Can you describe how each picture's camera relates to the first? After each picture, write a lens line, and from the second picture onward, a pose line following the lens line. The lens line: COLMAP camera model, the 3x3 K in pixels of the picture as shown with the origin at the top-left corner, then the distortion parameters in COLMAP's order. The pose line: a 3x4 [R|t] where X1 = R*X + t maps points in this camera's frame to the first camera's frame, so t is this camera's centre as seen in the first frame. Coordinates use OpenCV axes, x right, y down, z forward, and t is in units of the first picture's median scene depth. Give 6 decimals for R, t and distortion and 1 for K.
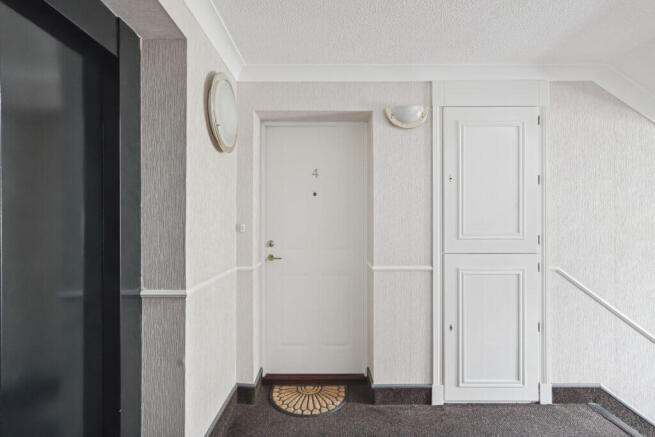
lens RADIAL K [[307.6, 0, 327.9], [0, 307.6, 218.7], [0, 0, 1]] dist [-0.020775, 0.004172]
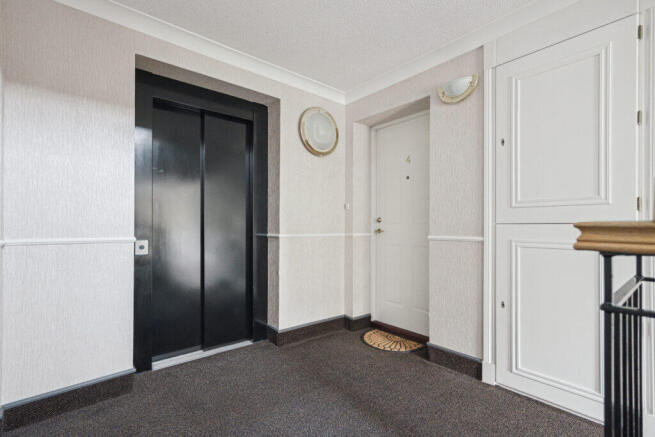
lens RADIAL K [[307.6, 0, 325.5], [0, 307.6, 222.4], [0, 0, 1]] dist [-0.020775, 0.004172]
pose [[0.637847, -0.007888, -0.770123, 0.762026], [0.005384, 0.999969, -0.005784, 0.111961], [0.770144, -0.000457, 0.637870, 0.007851]]
